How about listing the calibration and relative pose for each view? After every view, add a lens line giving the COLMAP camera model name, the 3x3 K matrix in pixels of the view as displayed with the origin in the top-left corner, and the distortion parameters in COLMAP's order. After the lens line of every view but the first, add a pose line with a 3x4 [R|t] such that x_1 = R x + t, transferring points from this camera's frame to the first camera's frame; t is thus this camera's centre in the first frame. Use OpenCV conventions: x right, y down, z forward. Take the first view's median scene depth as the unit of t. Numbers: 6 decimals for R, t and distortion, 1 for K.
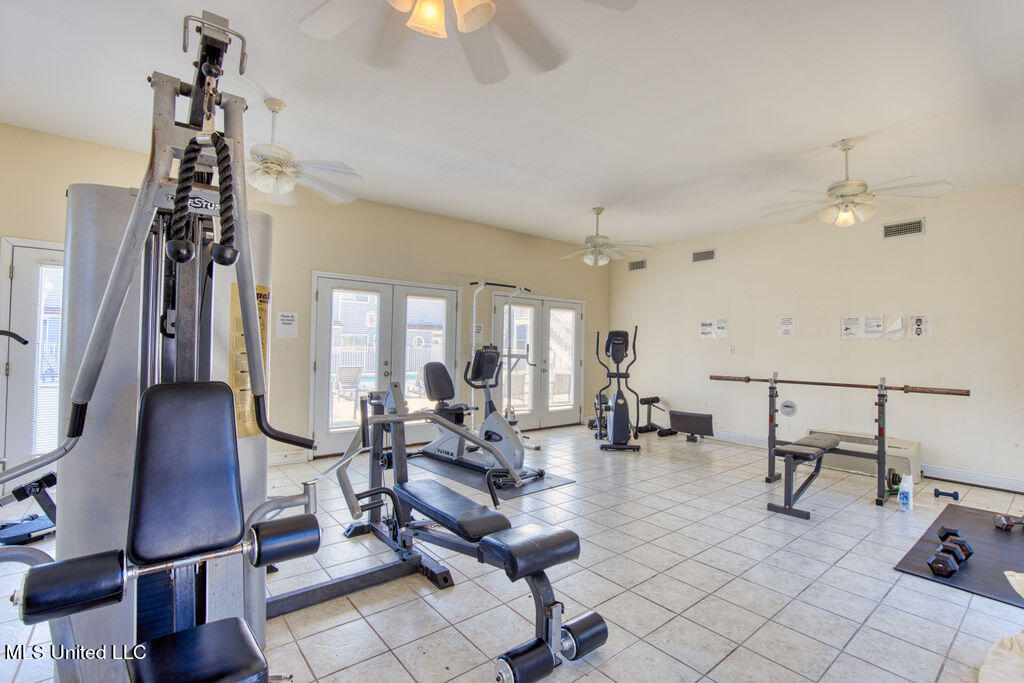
lens RADIAL K [[466.4, 0, 528.7], [0, 466.4, 337.5], [0, 0, 1]] dist [-0.018856, 0.000057]
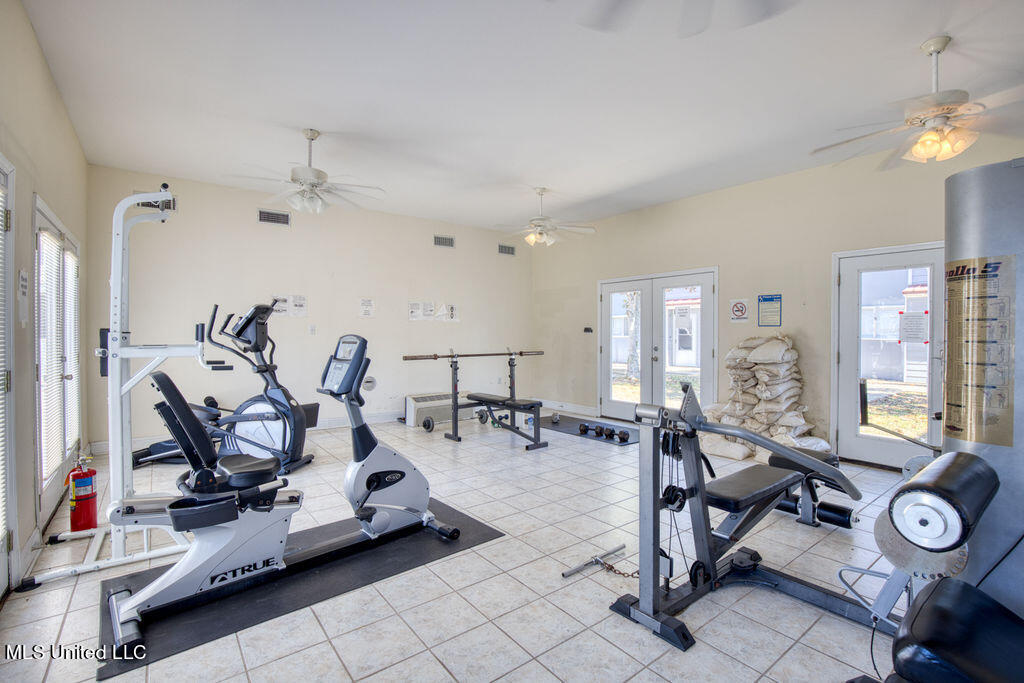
lens RADIAL K [[466.4, 0, 528.7], [0, 466.4, 337.5], [0, 0, 1]] dist [-0.018856, 0.000057]
pose [[0.029120, -0.033657, 0.999009, -0.613397], [-0.021996, 0.999169, 0.034303, 0.000049], [-0.999334, -0.022973, 0.028355, 0.718757]]
